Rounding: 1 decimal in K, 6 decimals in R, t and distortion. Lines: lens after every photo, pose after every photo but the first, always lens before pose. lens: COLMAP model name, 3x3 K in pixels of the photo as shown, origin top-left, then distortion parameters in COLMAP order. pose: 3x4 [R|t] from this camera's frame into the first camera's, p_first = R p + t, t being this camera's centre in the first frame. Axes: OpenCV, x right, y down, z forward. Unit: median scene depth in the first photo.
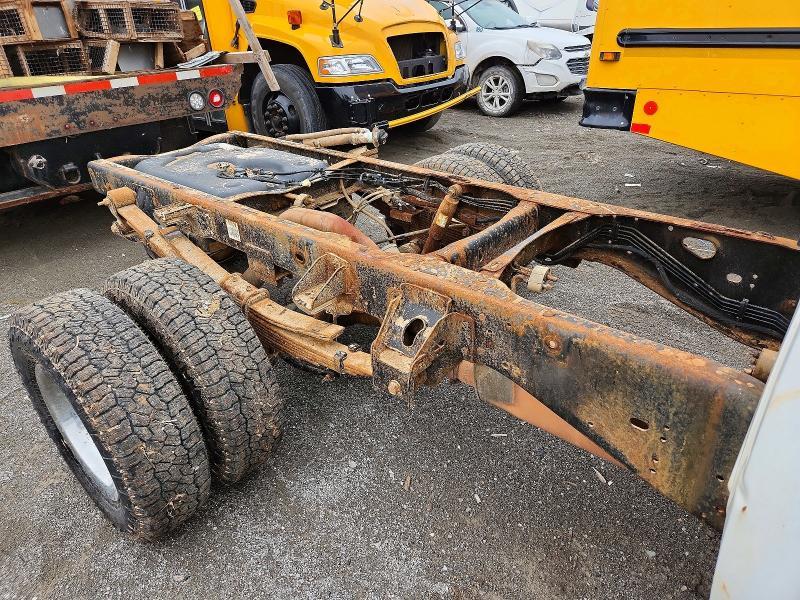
lens RADIAL K [[529.6, 0, 400.1], [0, 529.6, 294.9], [0, 0, 1]] dist [0.065698, -0.050263]
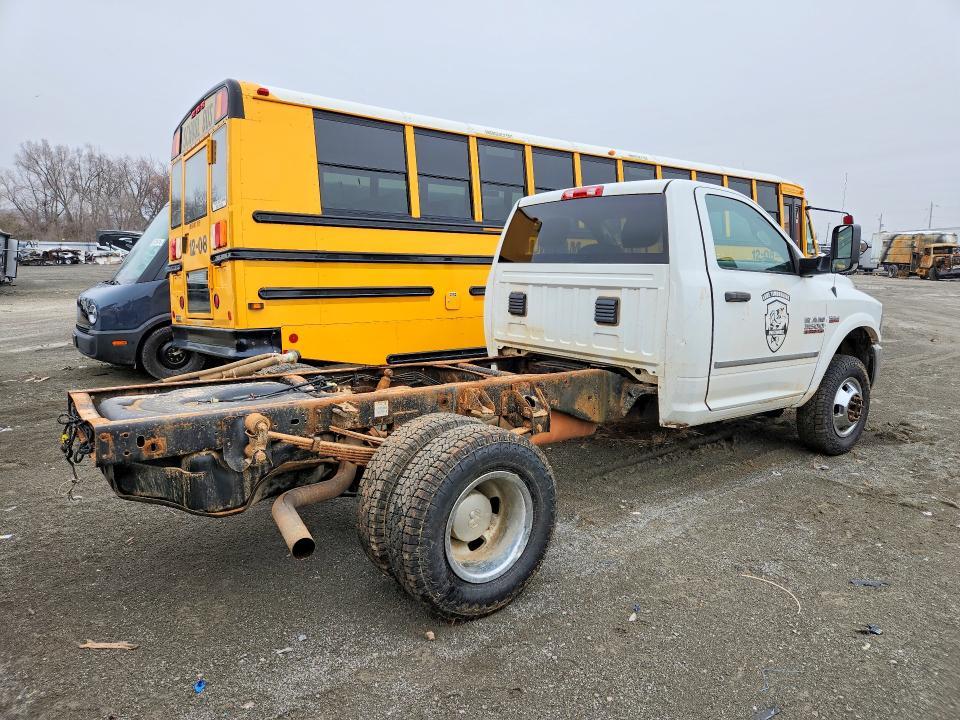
lens RADIAL K [[635.5, 0, 483.7], [0, 635.5, 351.8], [0, 0, 1]] dist [0.065698, -0.050263]
pose [[0.213251, -0.085801, 0.973223, -1.036331], [0.455846, 0.889800, -0.021438, -0.056526], [-0.864134, 0.448212, 0.228862, 0.213201]]
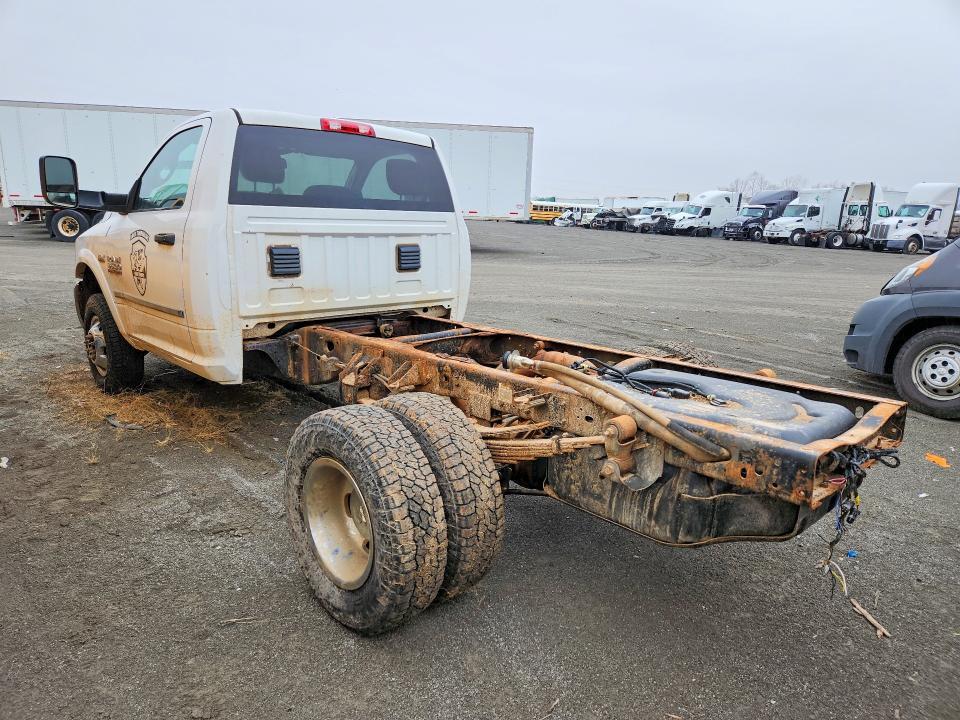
lens RADIAL K [[635.5, 0, 477.6], [0, 635.5, 355.4], [0, 0, 1]] dist [0.065698, -0.050263]
pose [[-0.992182, -0.011135, 0.124300, -0.081754], [0.073506, 0.752768, 0.654169, -0.711427], [-0.100853, 0.658191, -0.746065, 1.303592]]
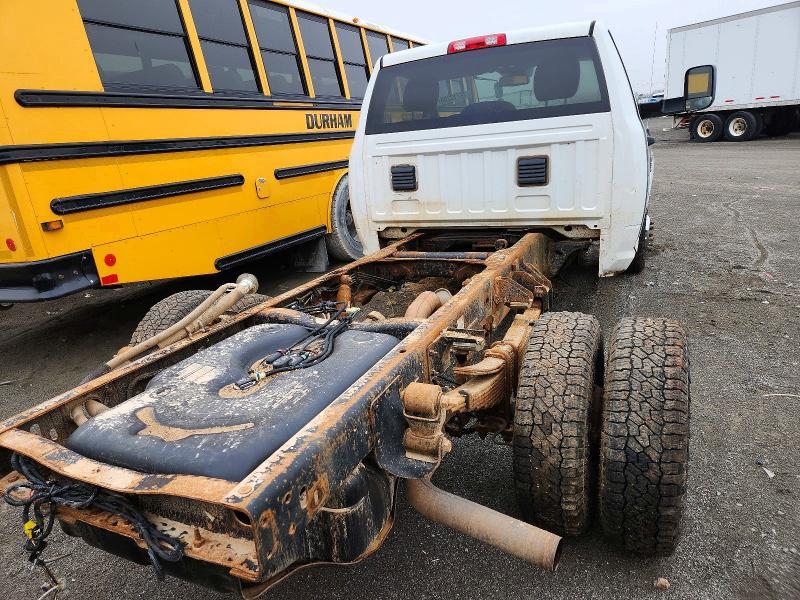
lens RADIAL K [[529.6, 0, 390.8], [0, 529.6, 299.4], [0, 0, 1]] dist [0.065698, -0.050263]
pose [[-0.250021, -0.221324, 0.942606, -0.704244], [0.549557, 0.769080, 0.326347, -0.327758], [-0.797168, 0.599609, -0.070656, 0.673801]]
